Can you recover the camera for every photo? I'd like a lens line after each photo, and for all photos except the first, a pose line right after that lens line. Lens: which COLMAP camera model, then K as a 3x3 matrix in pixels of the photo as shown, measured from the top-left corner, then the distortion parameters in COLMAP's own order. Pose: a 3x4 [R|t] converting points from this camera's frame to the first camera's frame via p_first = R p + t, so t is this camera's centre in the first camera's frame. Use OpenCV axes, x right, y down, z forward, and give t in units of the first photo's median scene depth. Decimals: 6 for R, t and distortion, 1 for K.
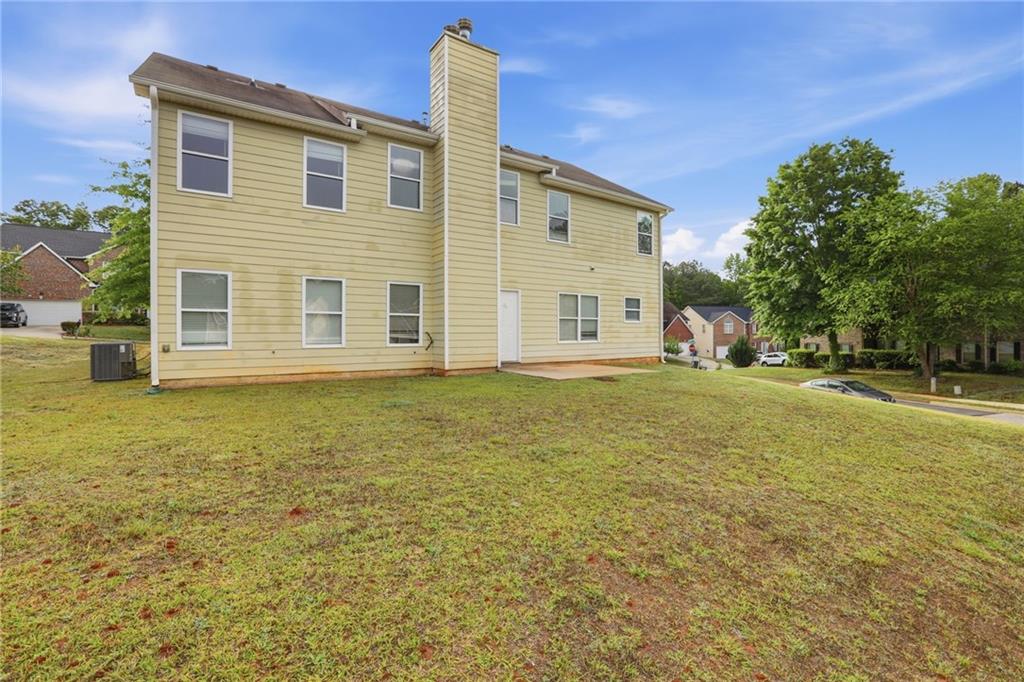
lens RADIAL K [[467.3, 0, 512.3], [0, 467.3, 336.8], [0, 0, 1]] dist [-0.056307, 0.021971]
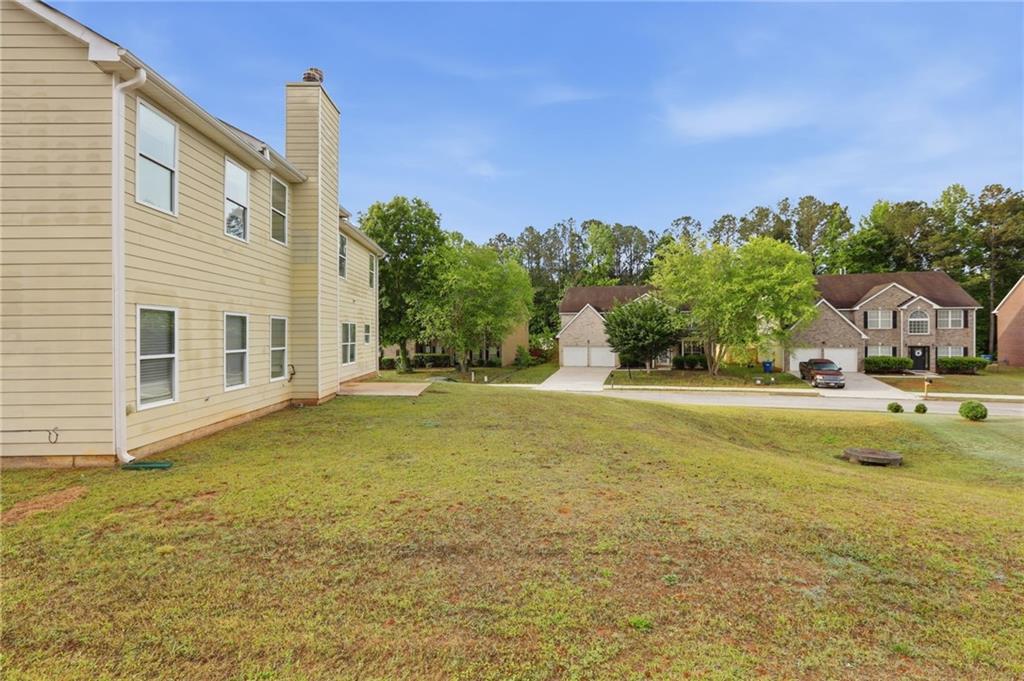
lens RADIAL K [[467.3, 0, 512.3], [0, 467.3, 336.3], [0, 0, 1]] dist [-0.056307, 0.021971]
pose [[0.544245, -0.003900, 0.838917, -0.612410], [0.008329, 0.999965, -0.000754, -0.053726], [-0.838885, 0.007398, 0.544259, 0.030257]]
